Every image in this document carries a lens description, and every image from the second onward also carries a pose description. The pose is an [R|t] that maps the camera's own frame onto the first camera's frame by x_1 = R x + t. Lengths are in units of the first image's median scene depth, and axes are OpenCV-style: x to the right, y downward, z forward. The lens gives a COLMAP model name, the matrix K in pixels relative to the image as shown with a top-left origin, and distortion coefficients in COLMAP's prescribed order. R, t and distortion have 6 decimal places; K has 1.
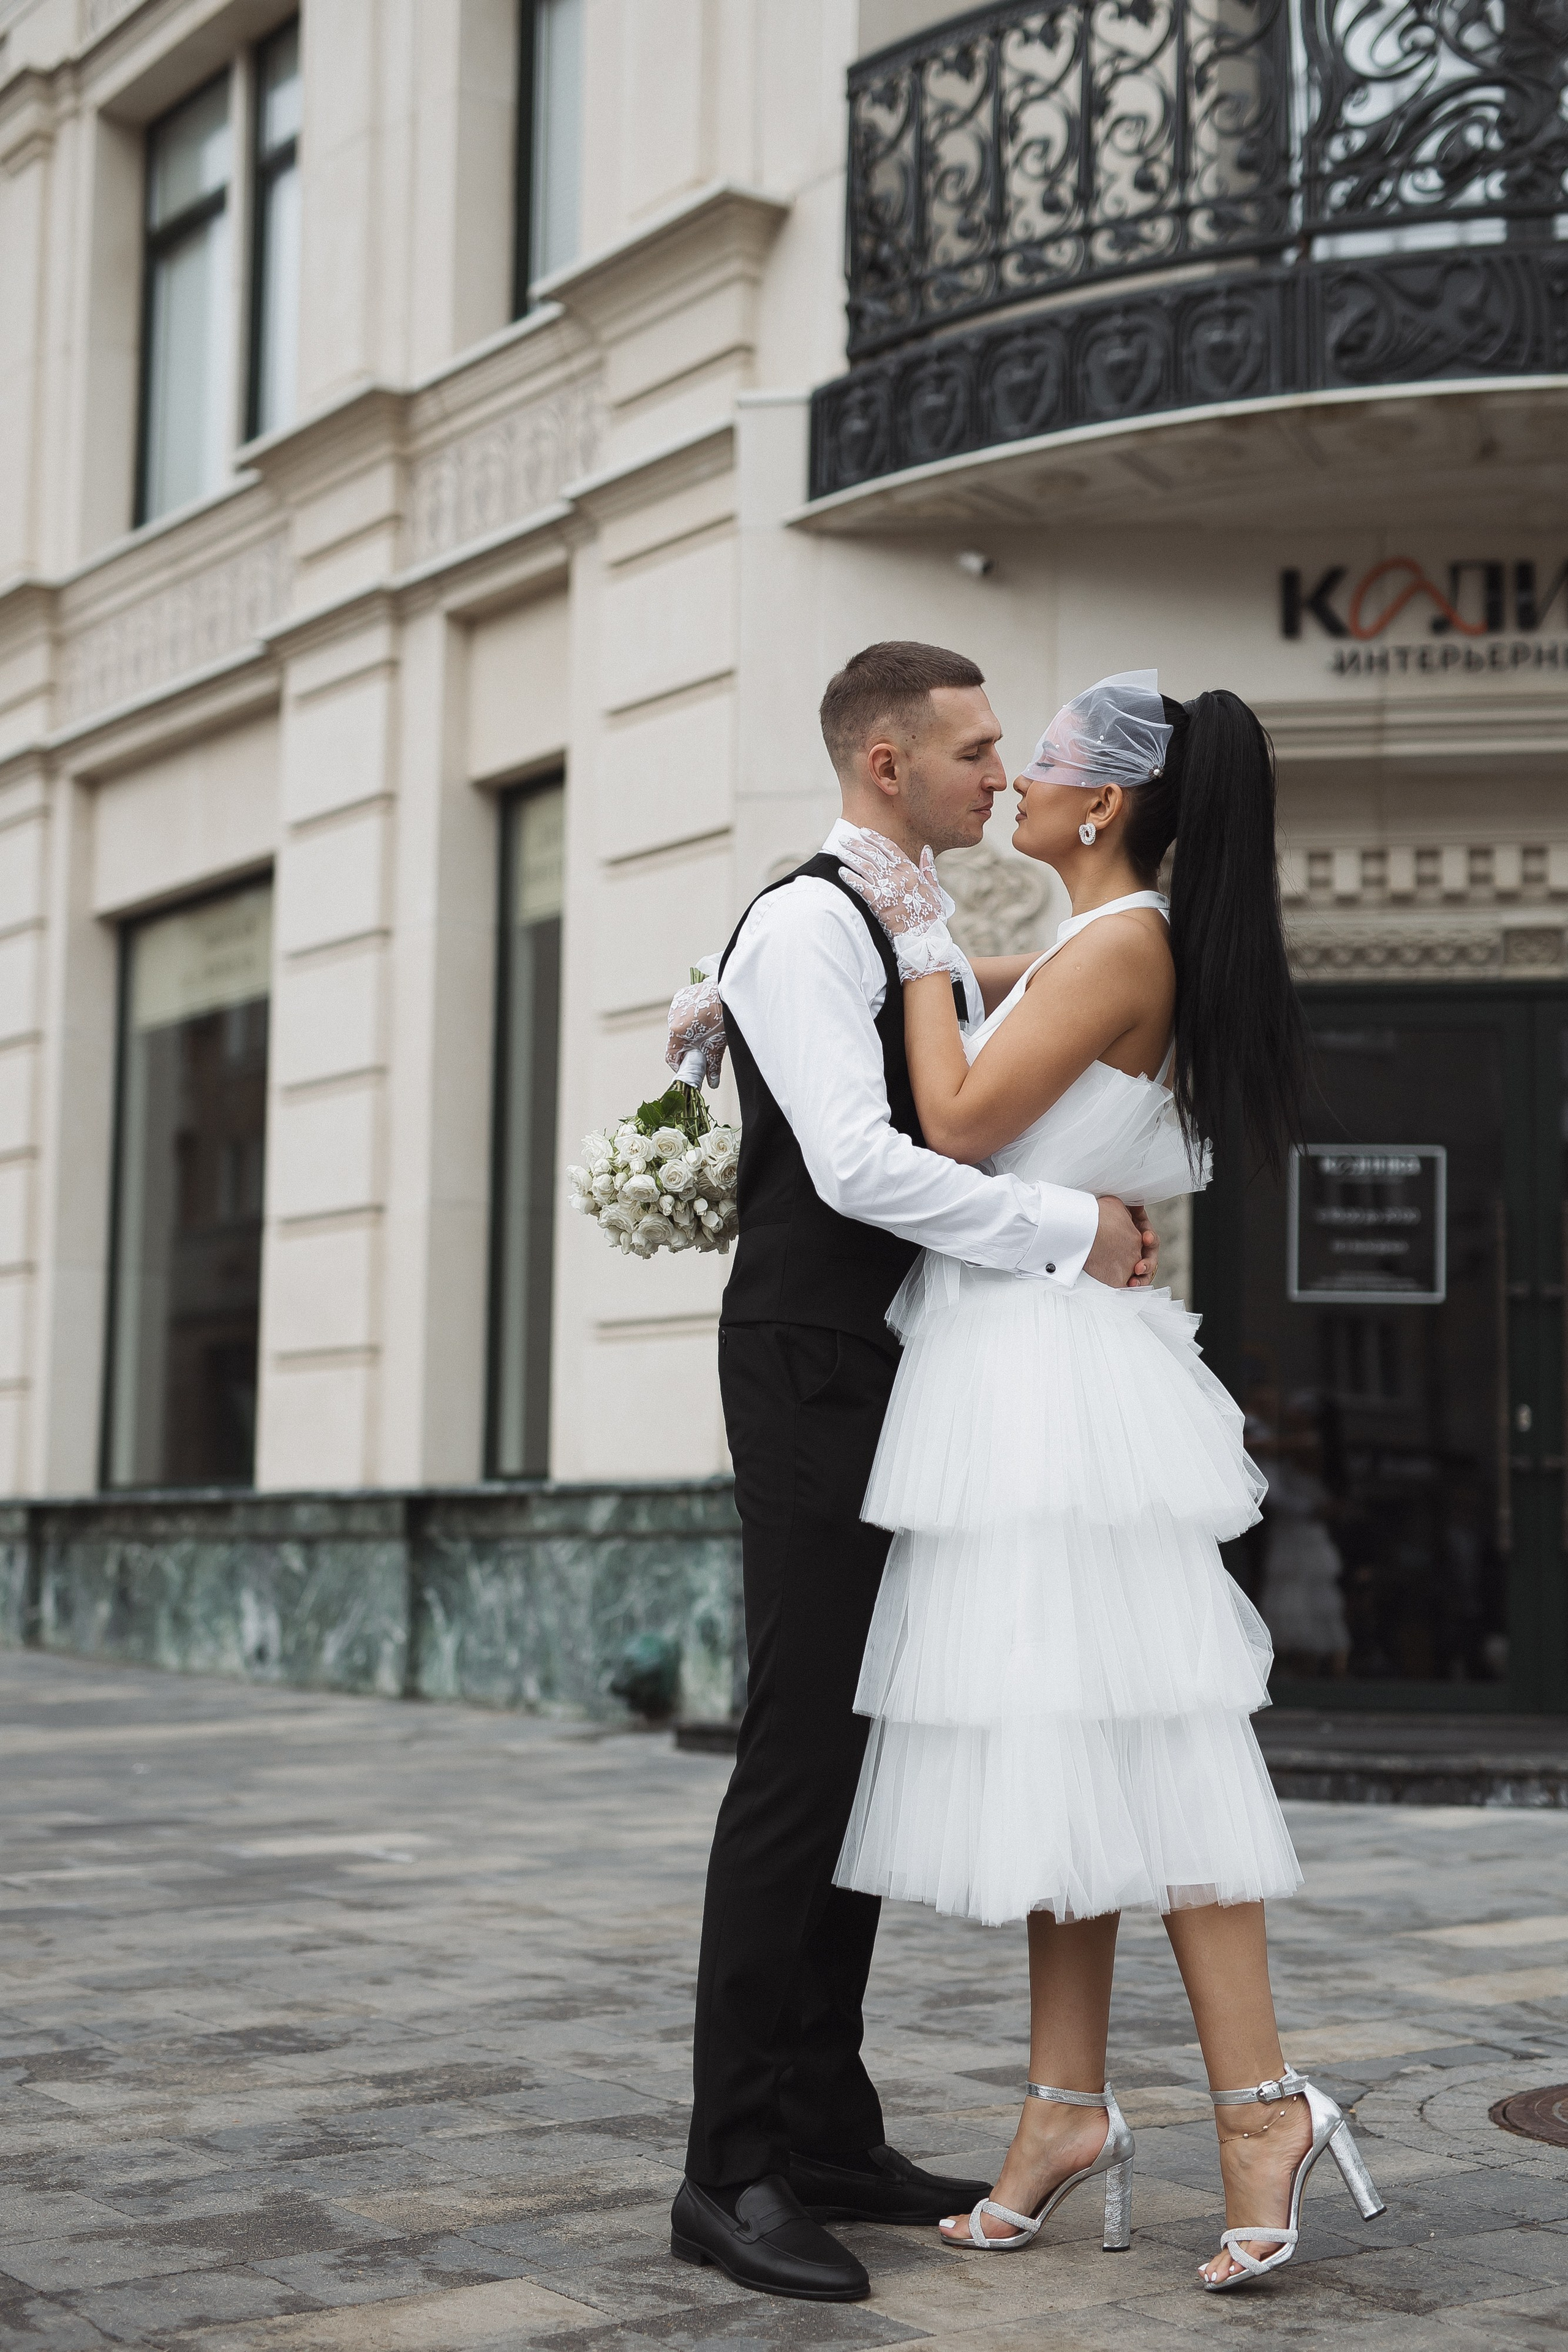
lens RADIAL K [[3397.2, 0, 784.0], [0, 3397.2, 1176.0], [0, 0, 1]] dist [-0.046445, 0.233500]
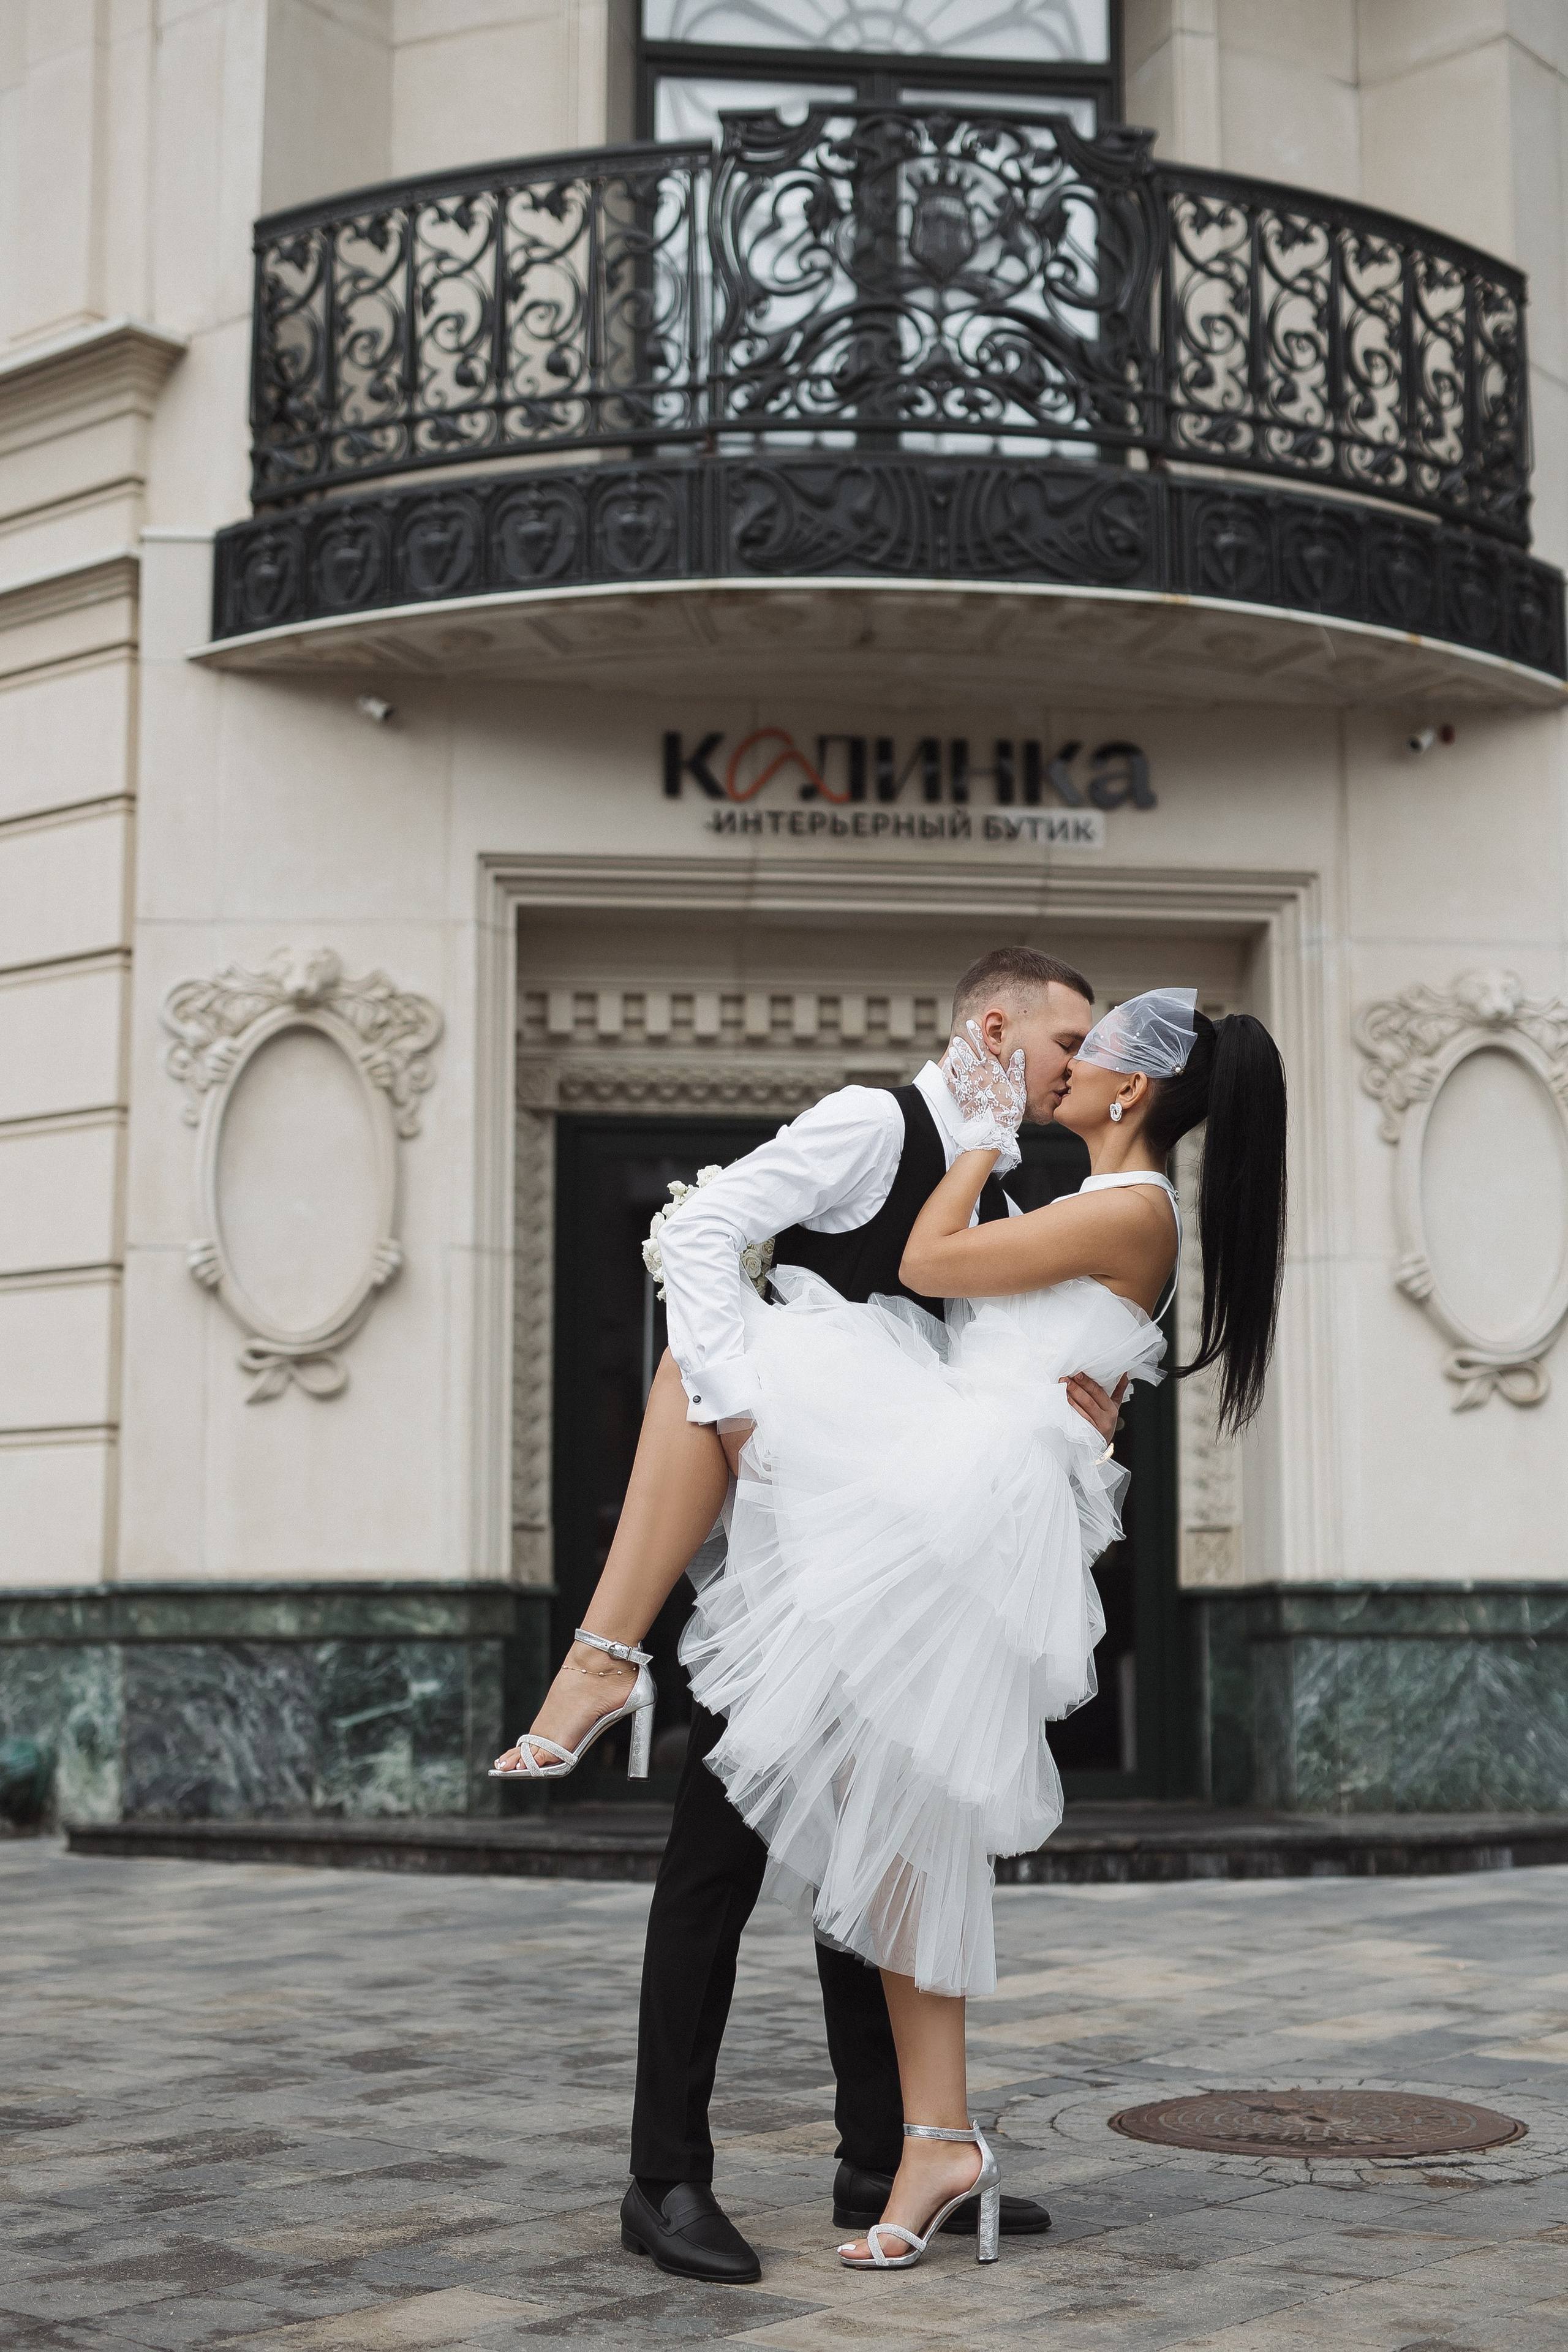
lens RADIAL K [[3467.9, 0, 784.0], [0, 3467.9, 1176.0], [0, 0, 1]] dist [0.017316, 0.052341]
pose [[0.966324, 0.024186, 0.256191, -0.095405], [-0.017674, 0.999460, -0.027690, -0.009176], [-0.256723, 0.022230, 0.966229, -0.066529]]
